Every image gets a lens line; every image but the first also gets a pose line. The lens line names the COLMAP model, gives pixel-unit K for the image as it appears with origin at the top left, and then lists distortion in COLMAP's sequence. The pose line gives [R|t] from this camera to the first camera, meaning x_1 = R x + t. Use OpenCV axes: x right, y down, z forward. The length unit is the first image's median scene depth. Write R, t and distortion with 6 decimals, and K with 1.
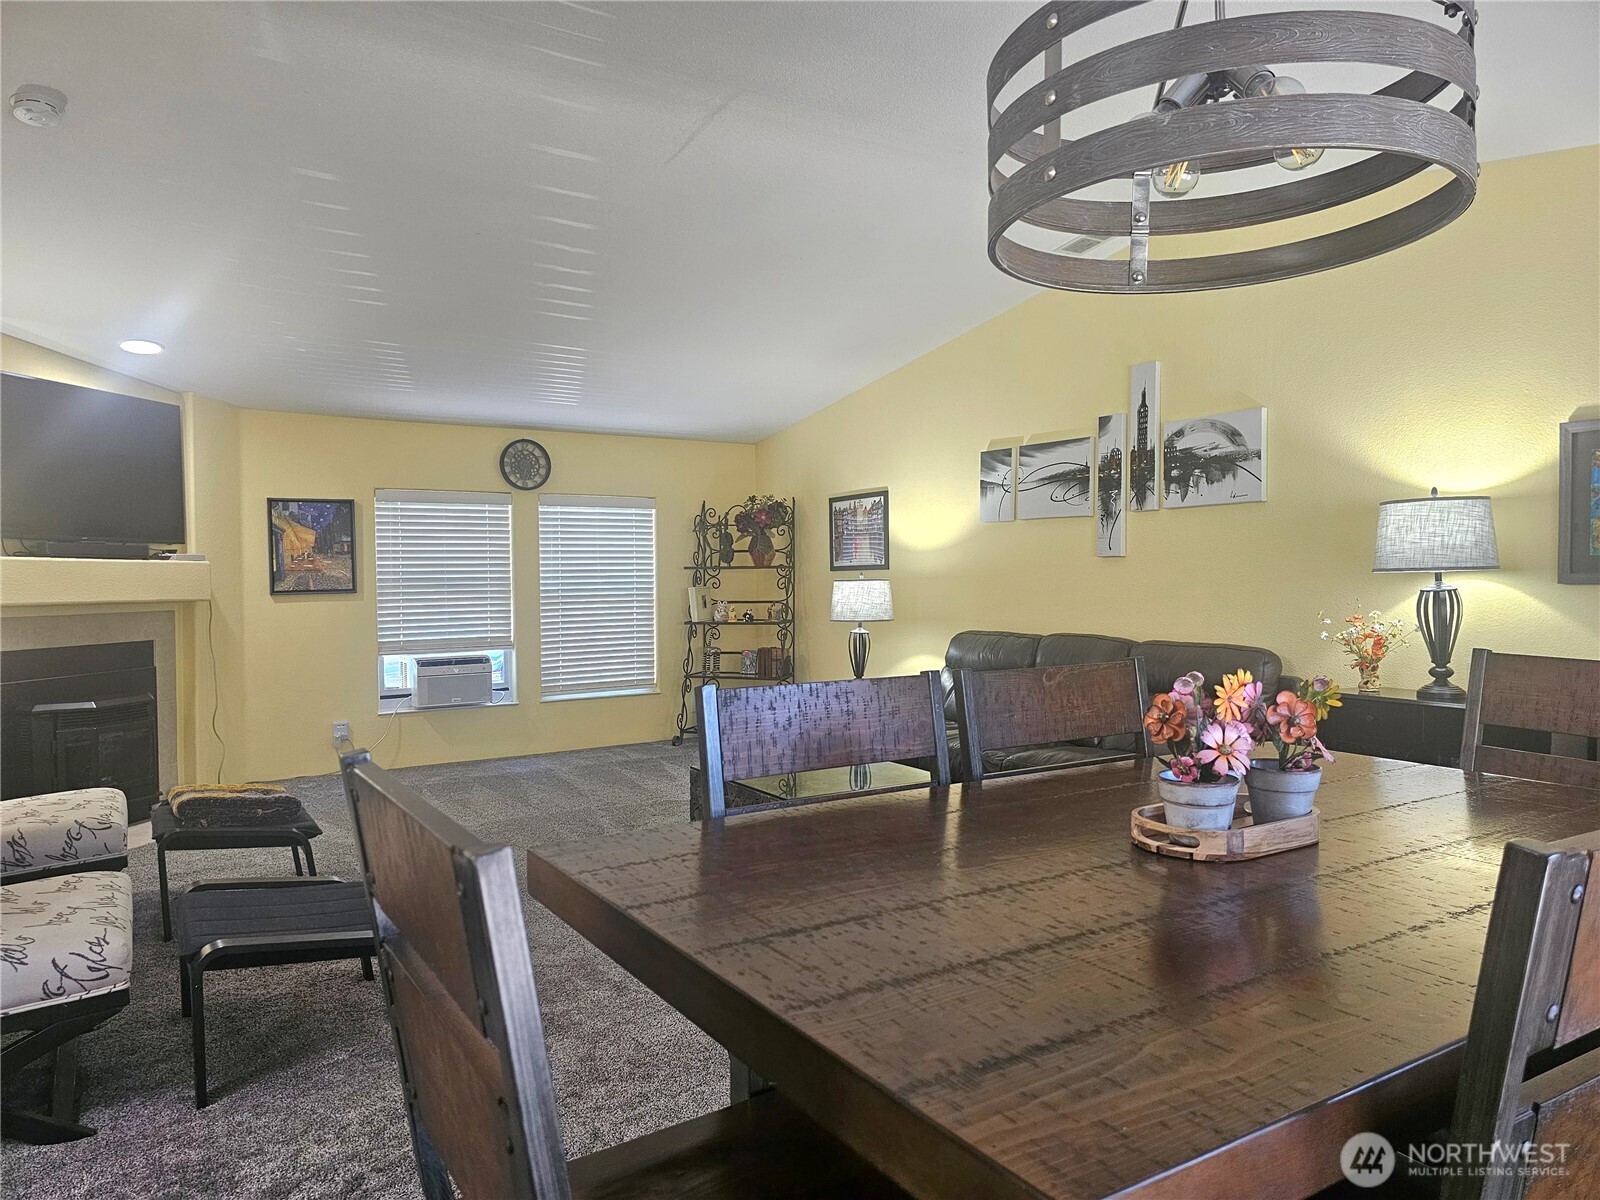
lens RADIAL K [[1069.7, 0, 764.7], [0, 1069.7, 628.4], [0, 0, 1]] dist [0.063646, -0.059816]
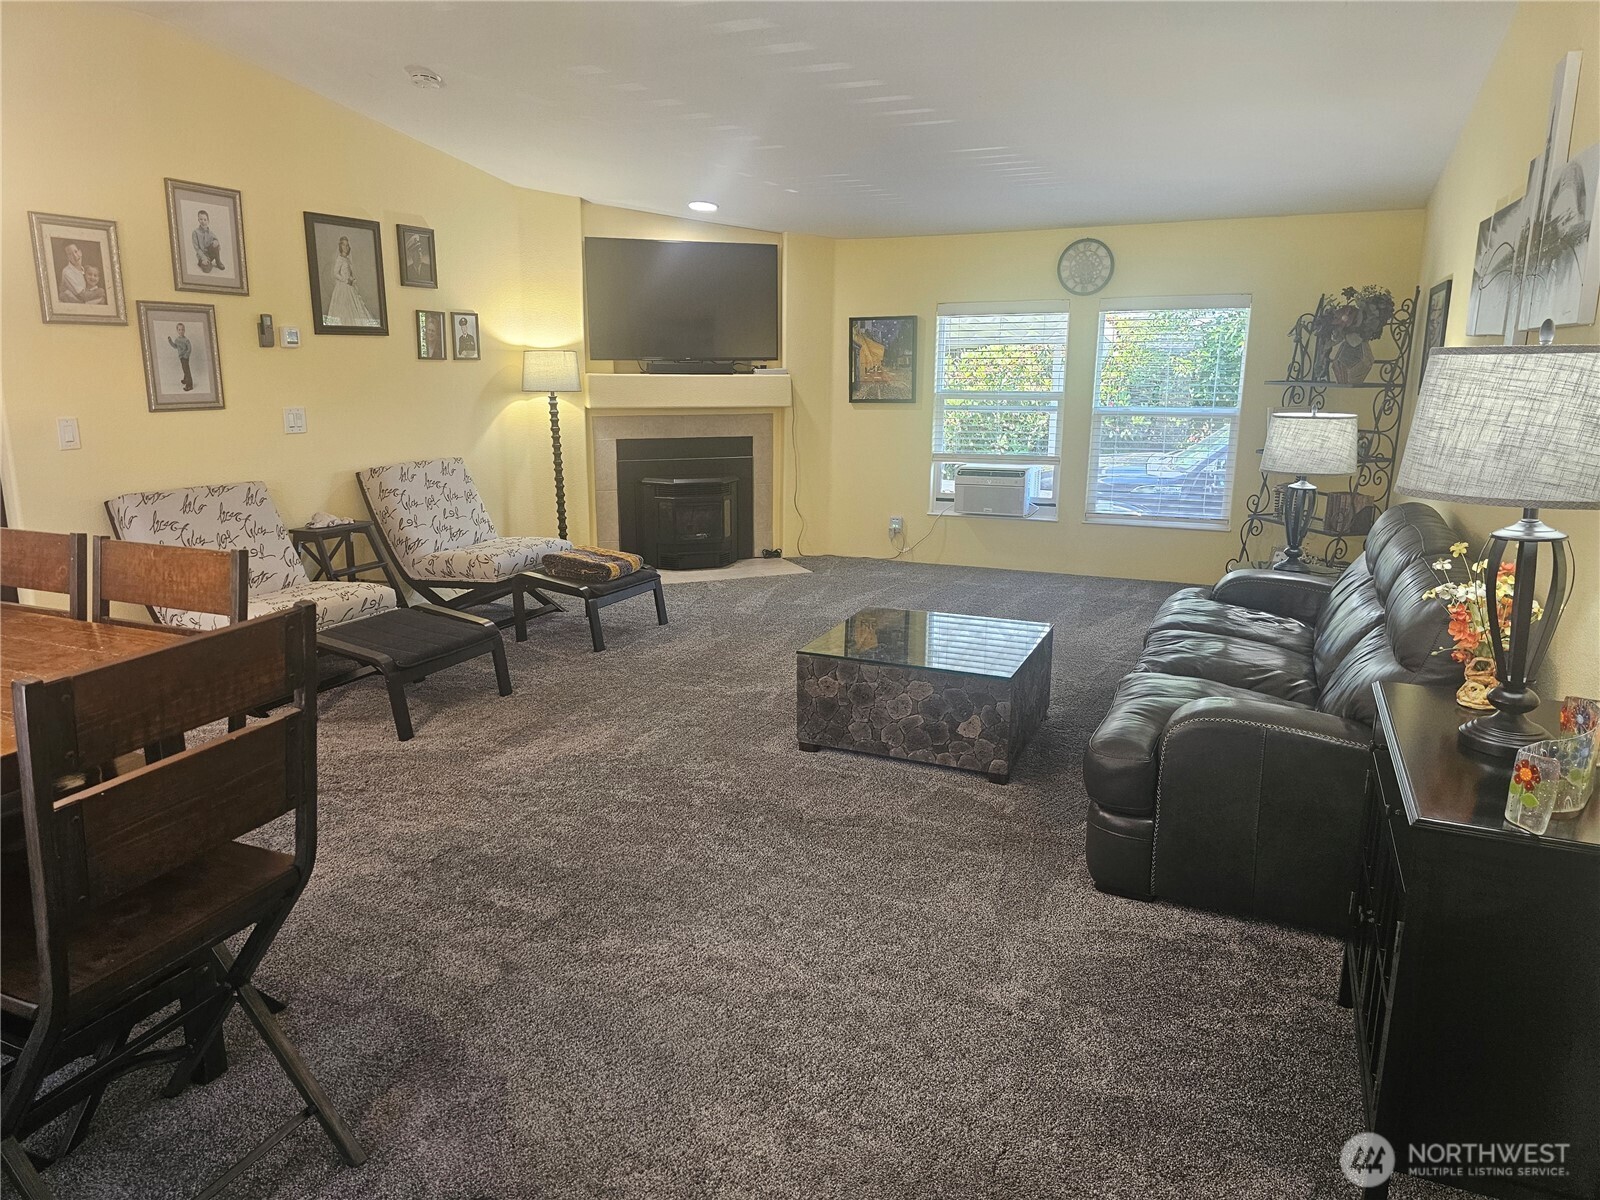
lens RADIAL K [[1069.7, 0, 789.6], [0, 1069.7, 611.7], [0, 0, 1]] dist [0.063646, -0.059816]
pose [[0.556515, 0.202215, -0.805854, 0.545457], [-0.045123, 0.975854, 0.213712, -0.059884], [0.829611, -0.082572, 0.552202, 0.298593]]
